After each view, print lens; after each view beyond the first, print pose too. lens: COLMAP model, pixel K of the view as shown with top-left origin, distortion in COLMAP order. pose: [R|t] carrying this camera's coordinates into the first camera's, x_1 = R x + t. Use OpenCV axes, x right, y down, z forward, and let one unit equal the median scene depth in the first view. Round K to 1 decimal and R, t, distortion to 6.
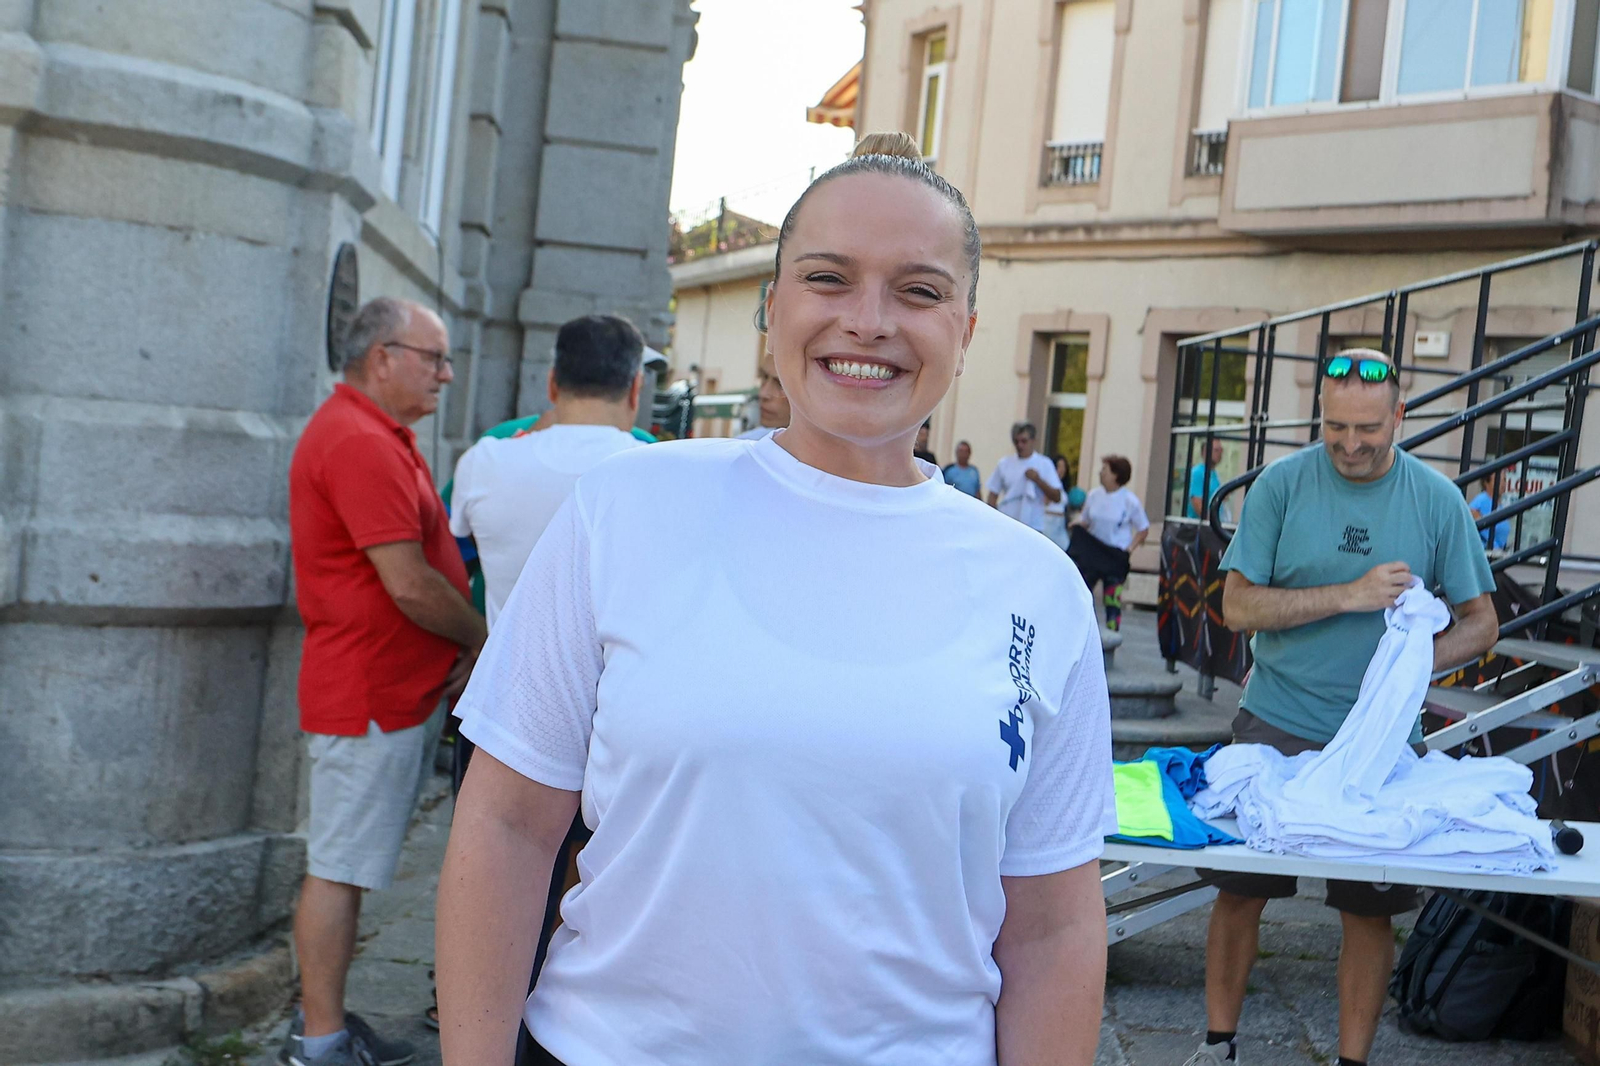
lens RADIAL K [[2383.9, 0, 794.9], [0, 2383.9, 528.7], [0, 0, 1]] dist [-0.007749, 0.000000]
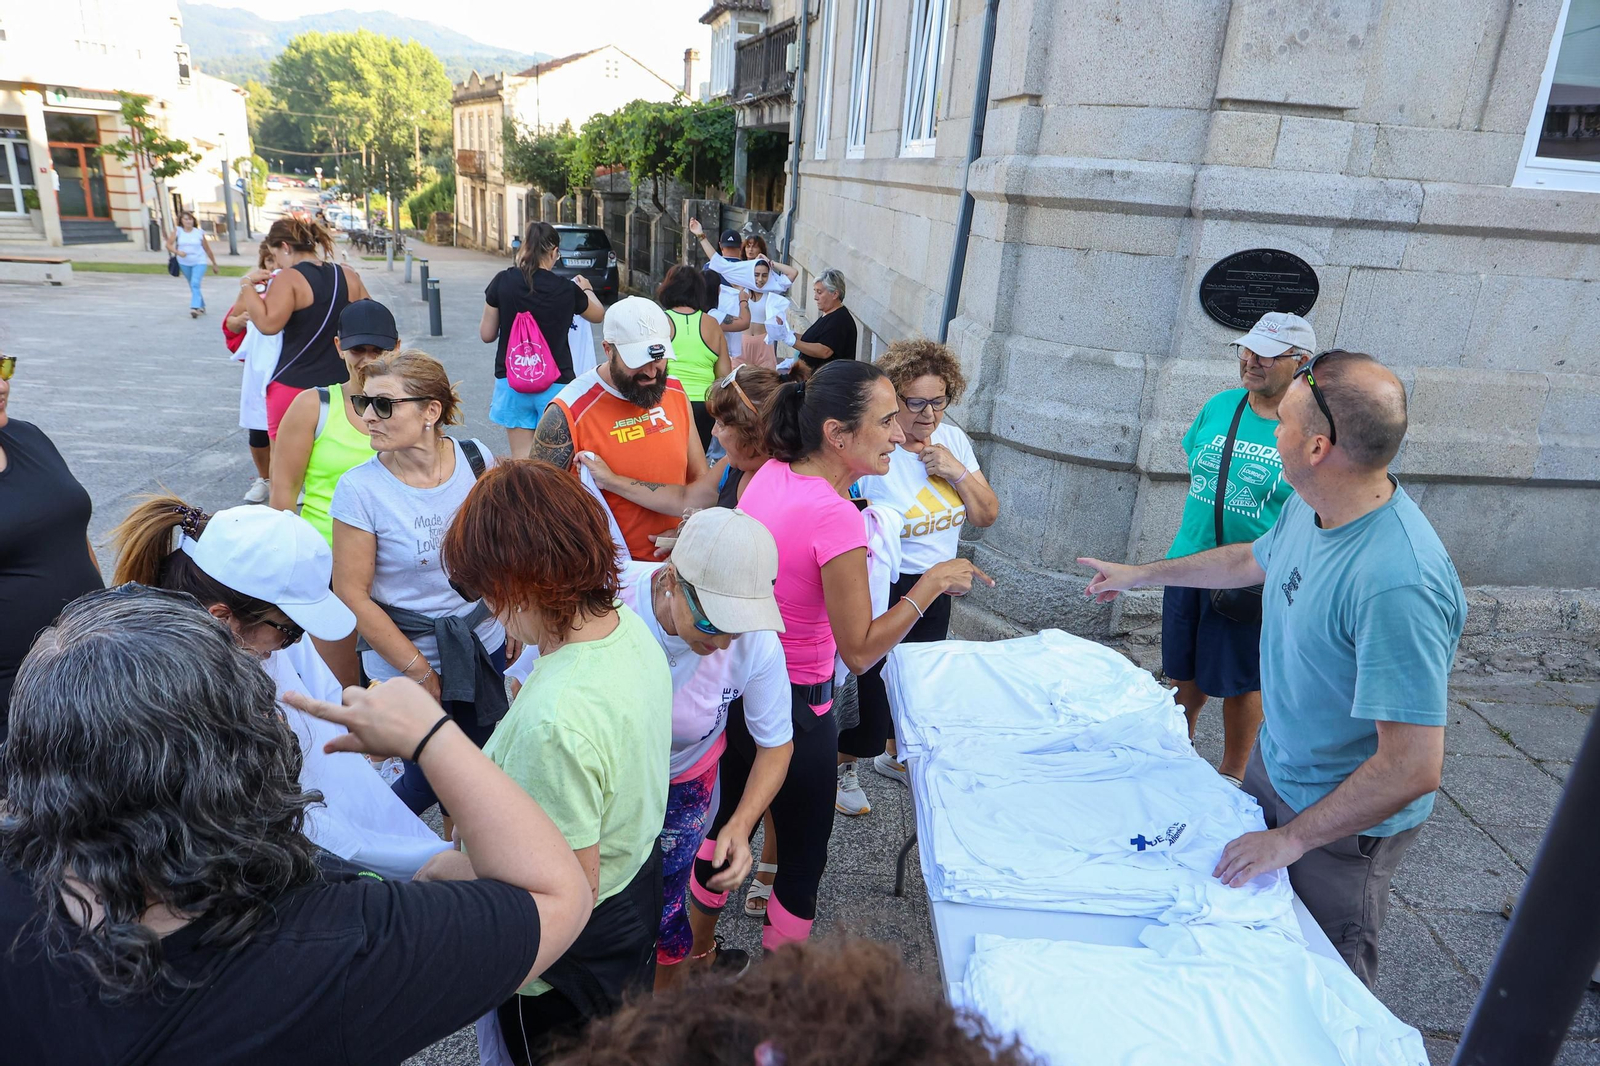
lens RADIAL K [[1061.4, 0, 795.9], [0, 1061.4, 545.0], [0, 0, 1]] dist [0.005177, 0.000497]
pose [[0.003645, 0.239303, -0.970938, 0.597377], [-0.082401, 0.967714, 0.238199, -0.081094], [0.996593, 0.079139, 0.023246, 0.770971]]
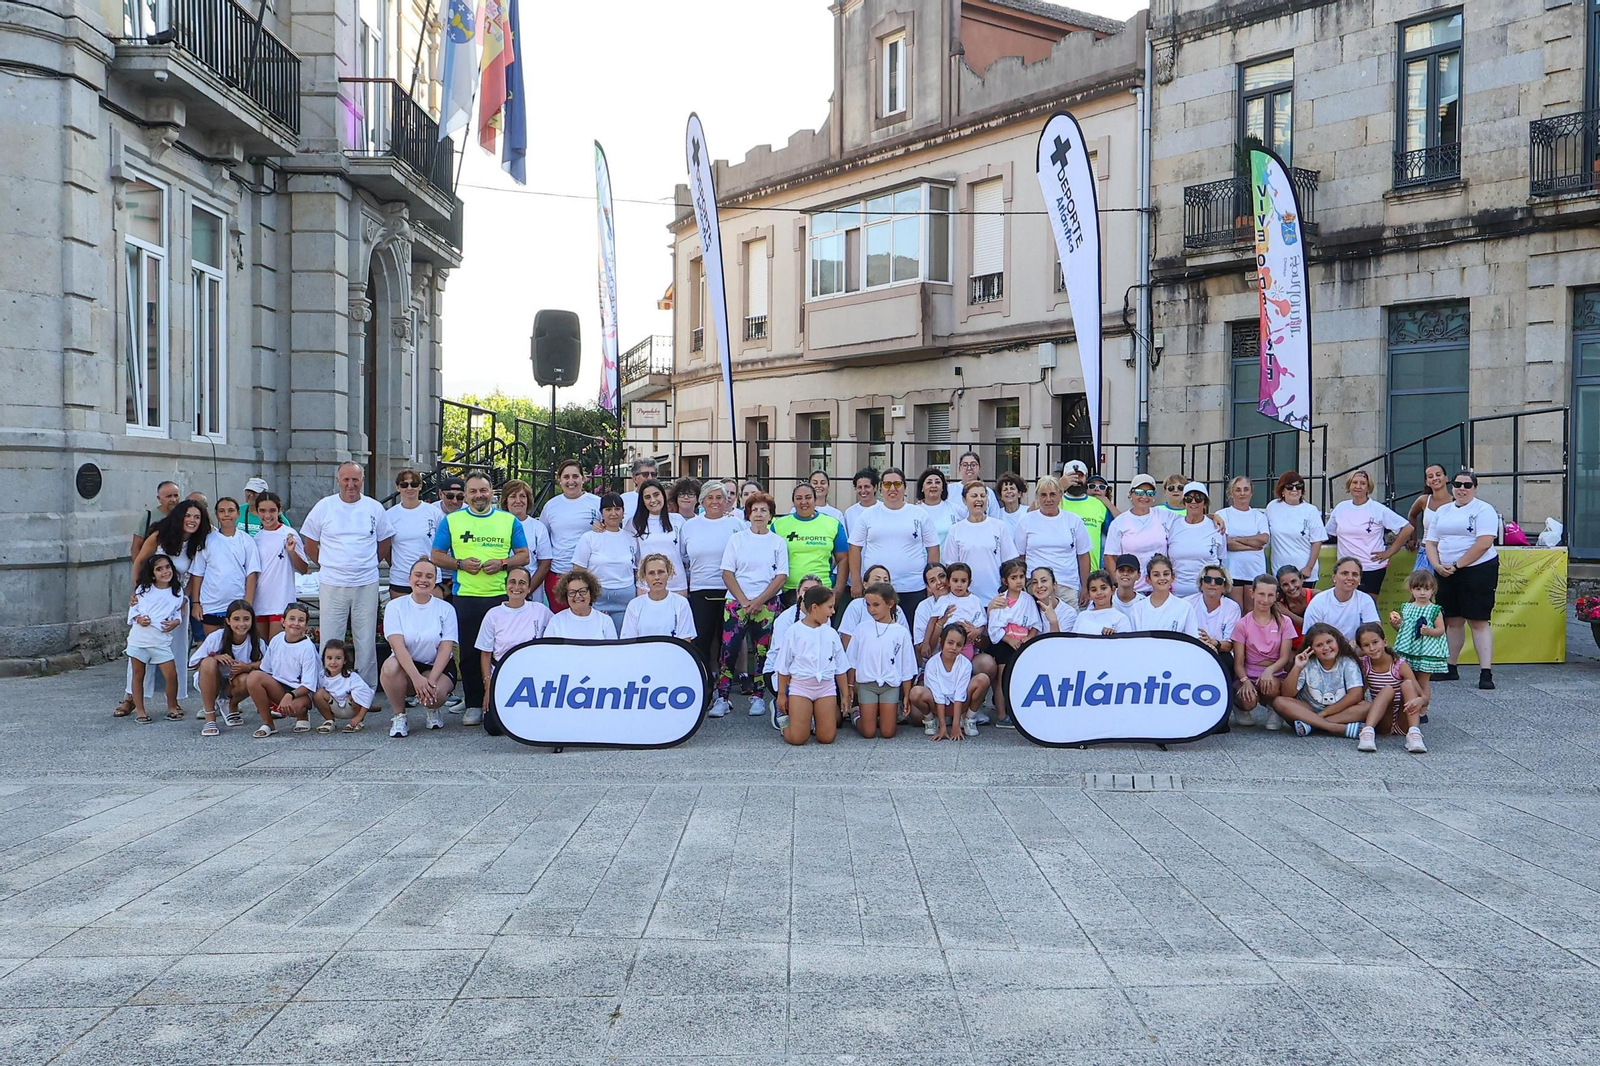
lens RADIAL K [[1829.2, 0, 800.5], [0, 1829.2, 559.5], [0, 0, 1]] dist [0.003516, 0.000000]
pose [[0.986280, -0.078342, -0.145309, 1.433309], [0.079732, 0.996809, 0.003759, 0.115546], [0.144550, -0.015293, 0.989379, -1.807330]]
